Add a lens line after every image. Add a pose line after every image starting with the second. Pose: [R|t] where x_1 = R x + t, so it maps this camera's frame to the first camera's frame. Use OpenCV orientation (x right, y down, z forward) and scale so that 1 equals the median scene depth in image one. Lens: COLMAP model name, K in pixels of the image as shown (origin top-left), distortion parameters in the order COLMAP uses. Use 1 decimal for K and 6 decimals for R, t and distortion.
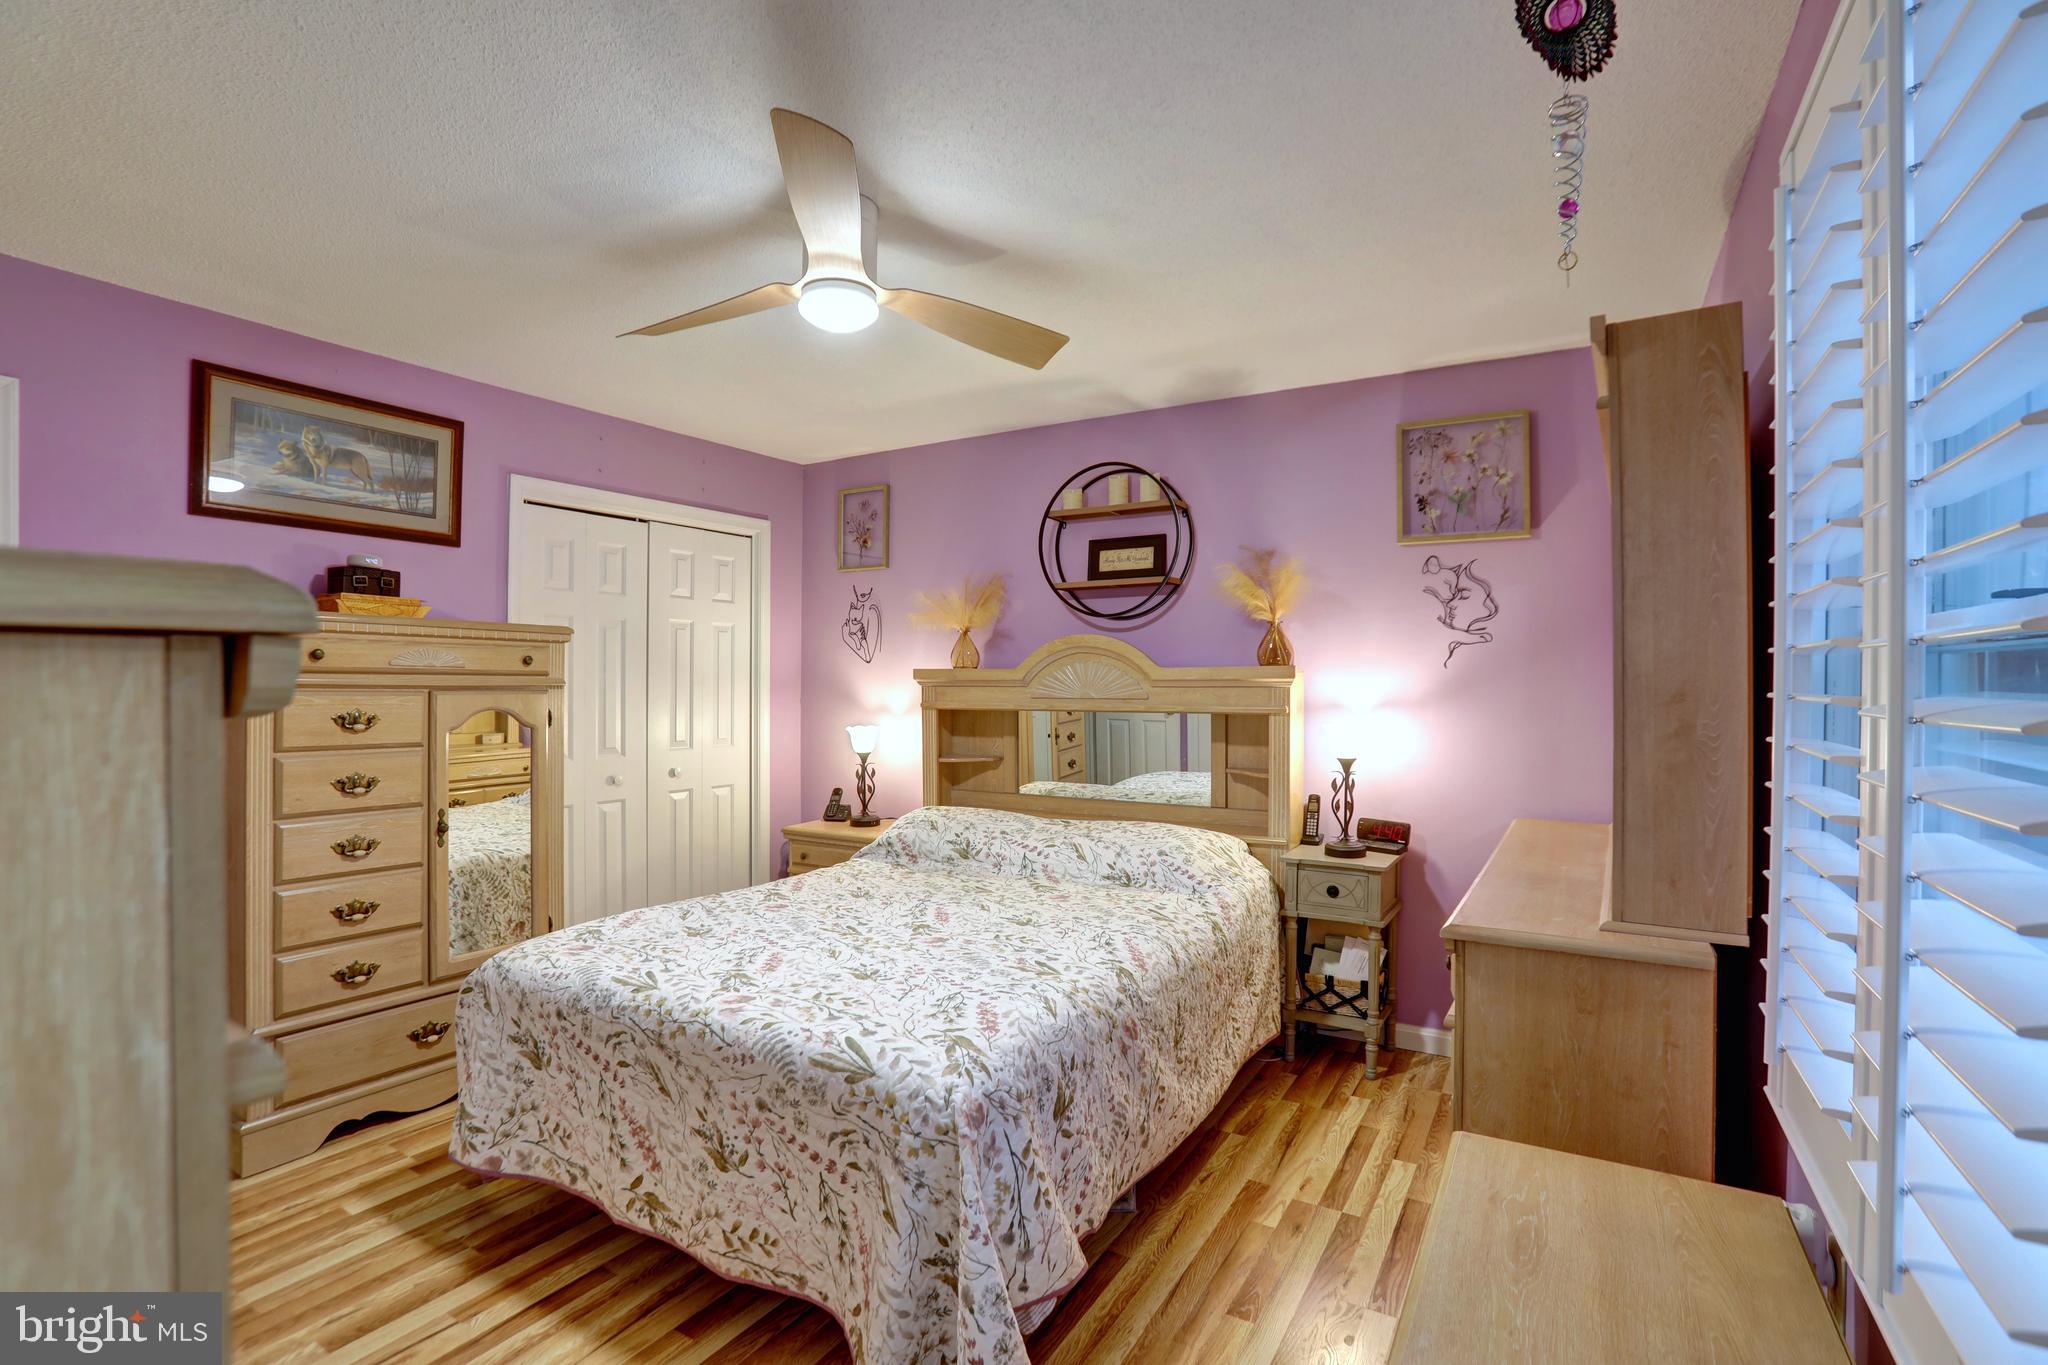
lens RADIAL K [[939.0, 0, 1016.7], [0, 939.0, 672.5], [0, 0, 1]] dist [-0.044295, 0.000772]
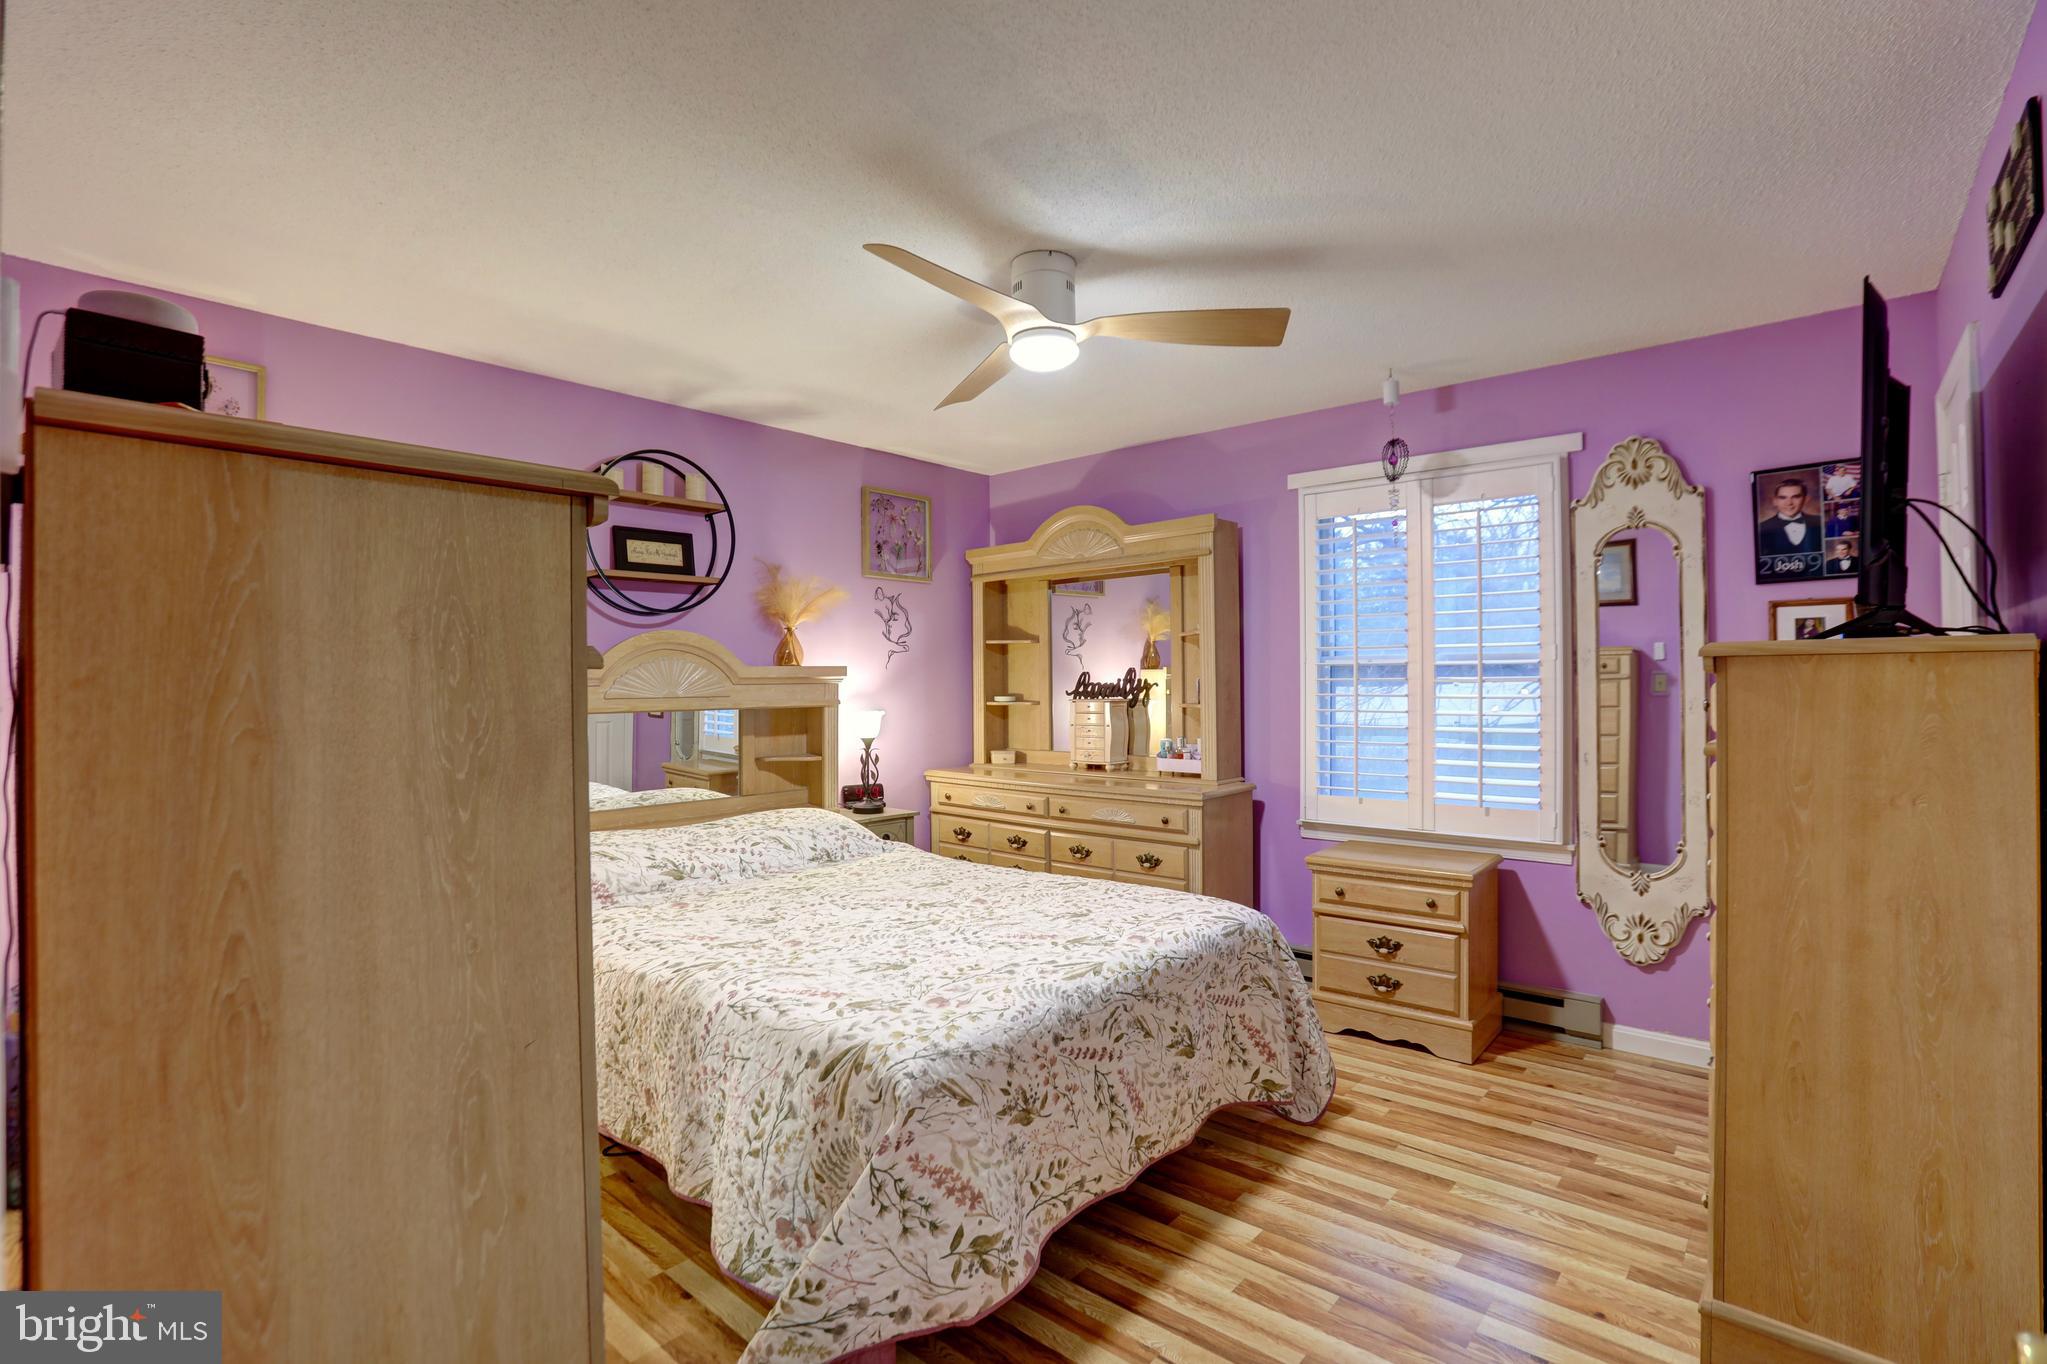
lens RADIAL K [[938.5, 0, 1012.2], [0, 938.5, 685.4], [0, 0, 1]] dist [-0.044295, 0.000772]
pose [[0.182648, -0.009431, 0.983133, -1.344785], [0.001725, 0.999956, 0.009272, 0.011258], [-0.983177, 0.000002, 0.182656, 0.836333]]
